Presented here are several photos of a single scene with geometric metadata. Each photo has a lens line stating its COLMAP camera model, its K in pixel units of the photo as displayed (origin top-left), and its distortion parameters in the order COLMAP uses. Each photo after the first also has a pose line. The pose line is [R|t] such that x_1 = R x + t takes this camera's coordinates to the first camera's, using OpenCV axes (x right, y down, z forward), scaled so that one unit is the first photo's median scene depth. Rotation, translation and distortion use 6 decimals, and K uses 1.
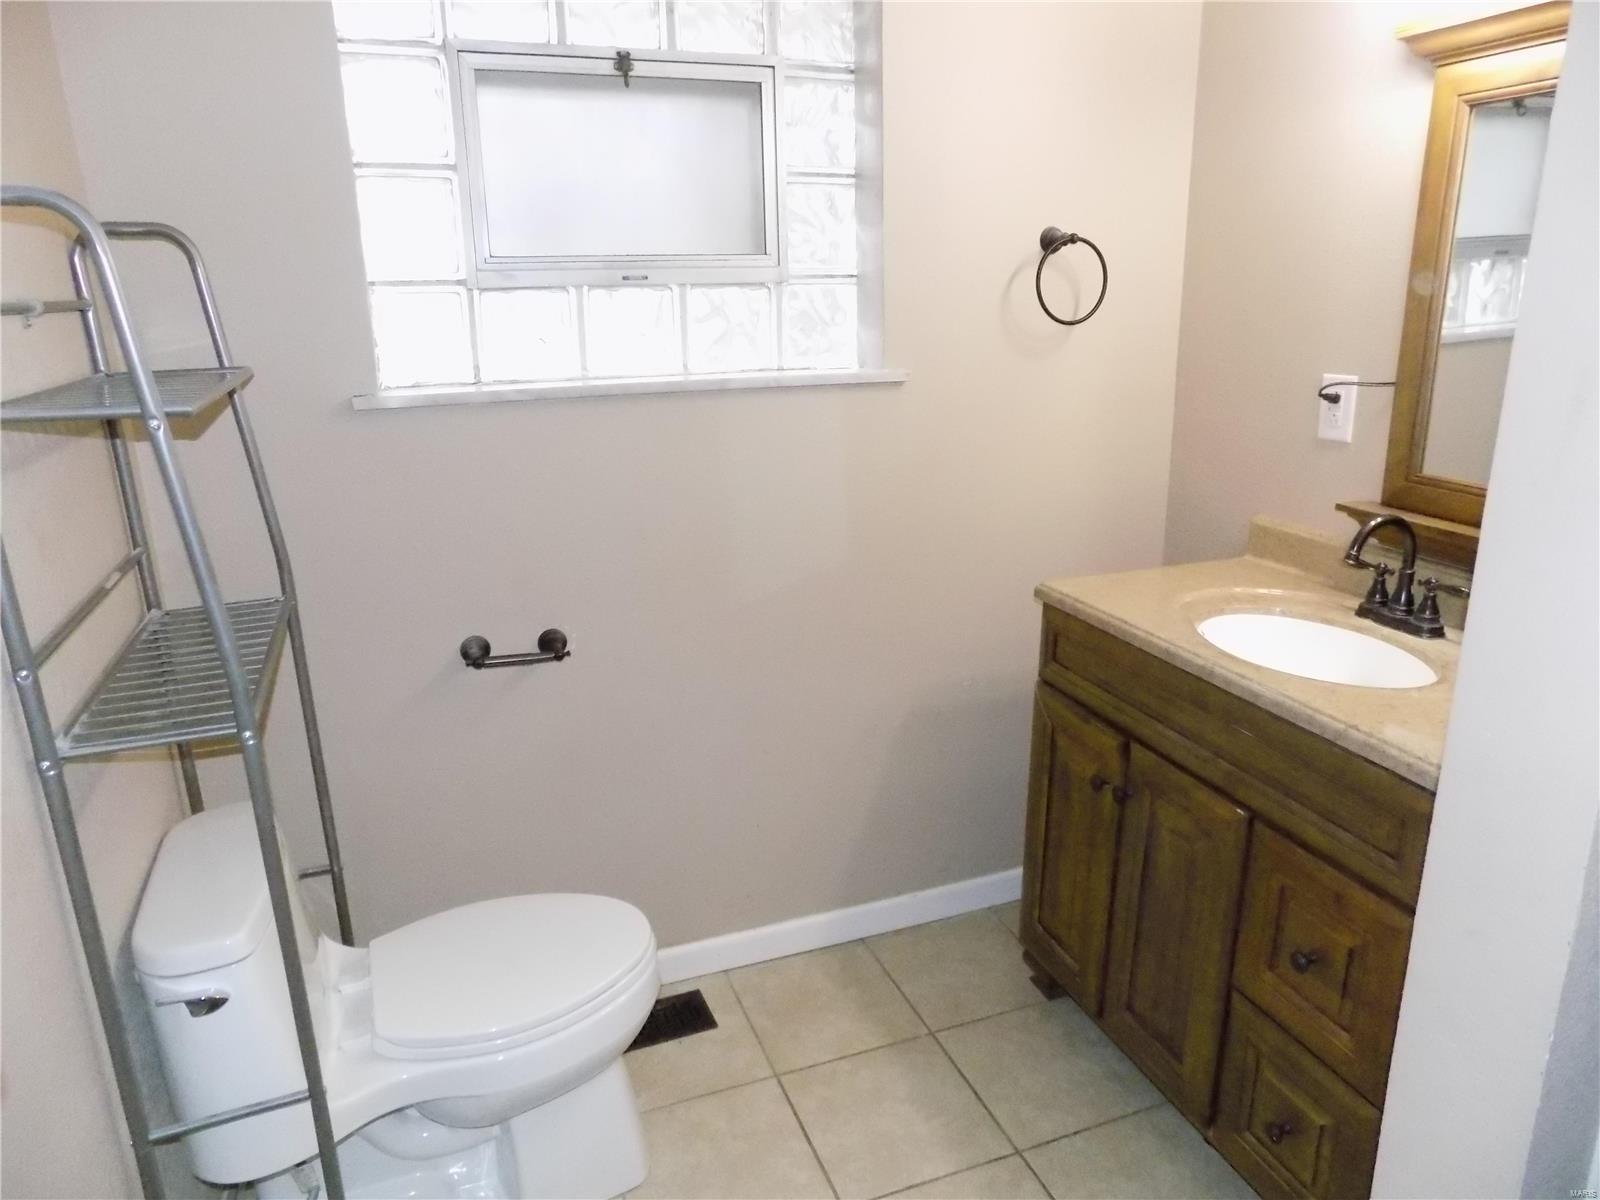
lens RADIAL K [[1077.4, 0, 802.1], [0, 1077.4, 591.7], [0, 0, 1]] dist [-0.080791, 0.081543]
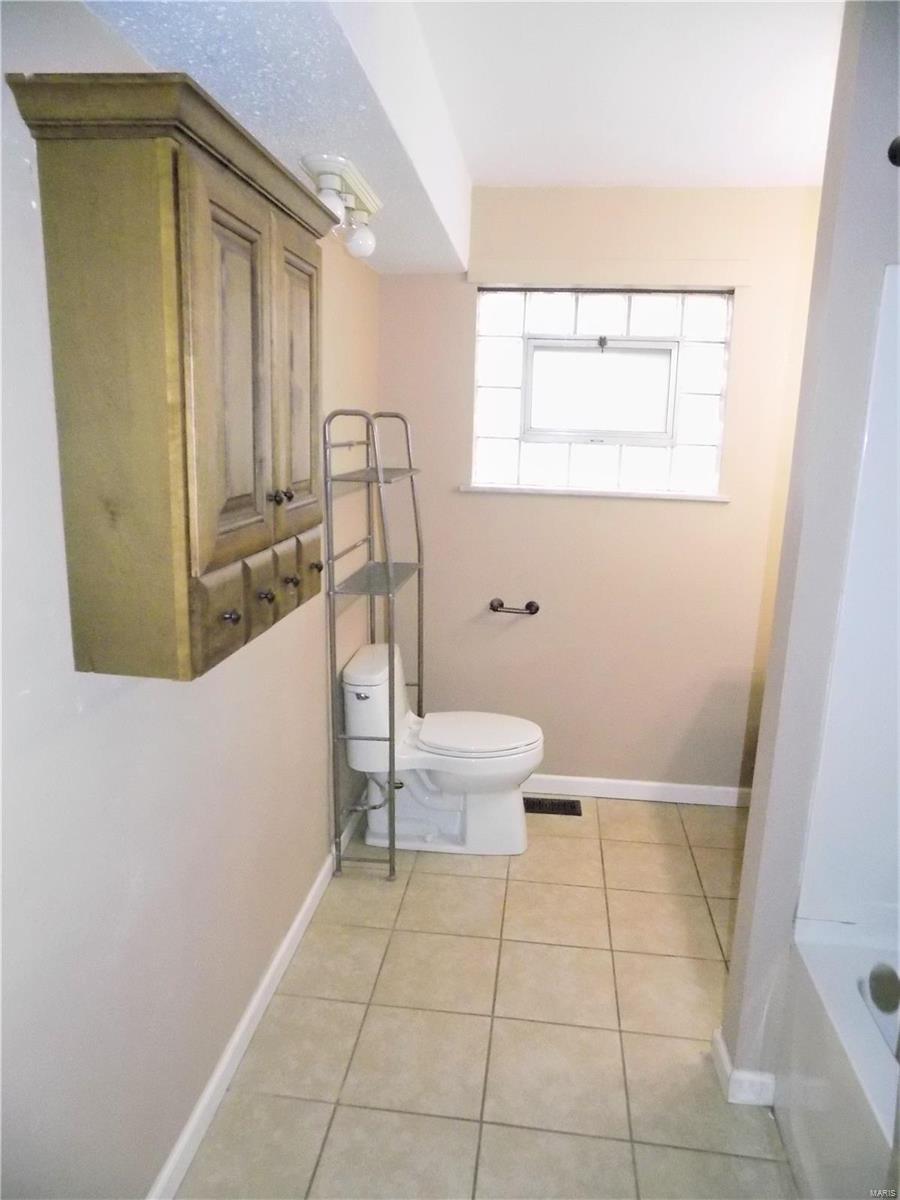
lens RADIAL K [[808.0, 0, 452.6], [0, 808.0, 593.9], [0, 0, 1]] dist [-0.080791, 0.081543]
pose [[0.884724, 0.133061, -0.446719, 0.381313], [-0.166672, 0.985333, -0.036598, 0.119069], [0.435298, 0.106834, 0.893925, -0.559637]]
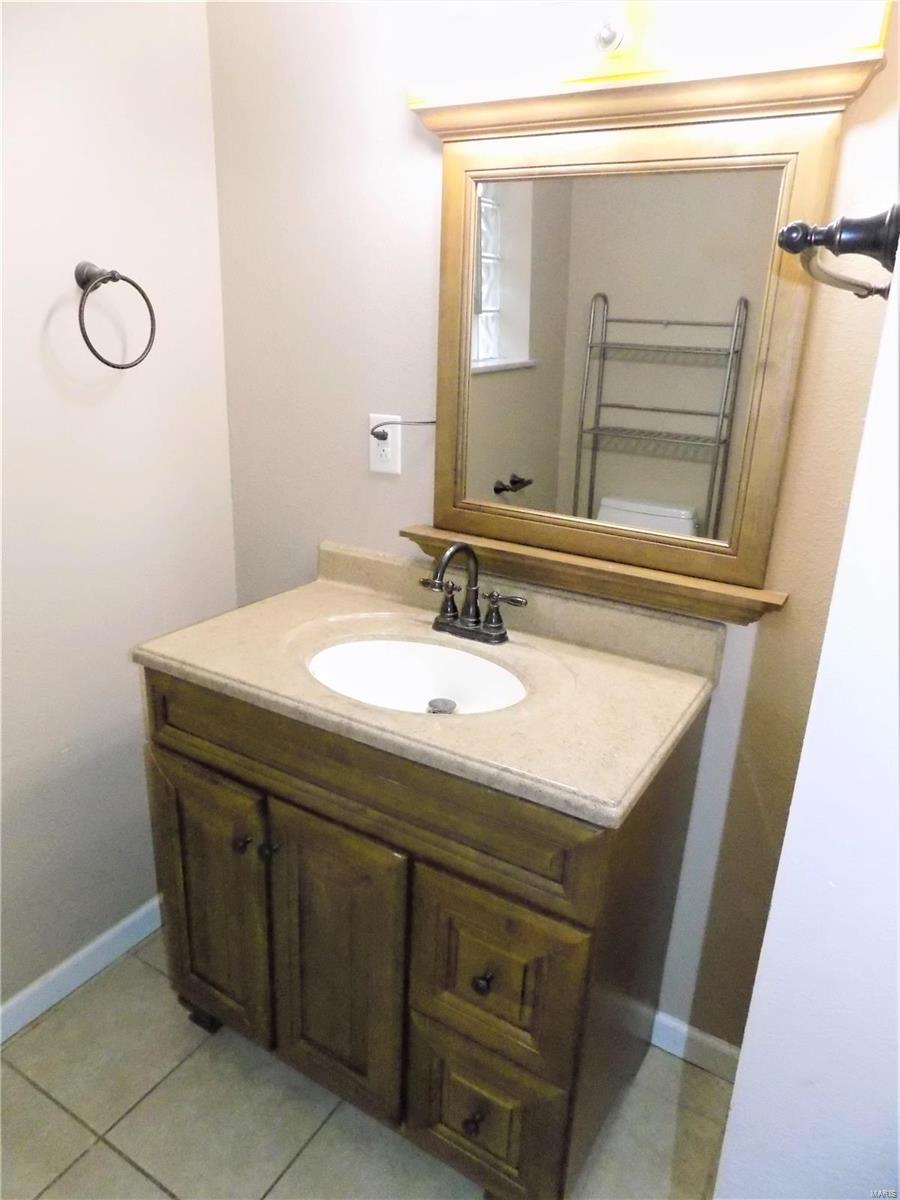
lens RADIAL K [[808.0, 0, 452.6], [0, 808.0, 593.9], [0, 0, 1]] dist [-0.080791, 0.081543]
pose [[0.779322, -0.159852, 0.605891, 0.021388], [0.130584, 0.987116, 0.092468, -0.094003], [-0.612866, 0.007058, 0.790155, 0.309602]]
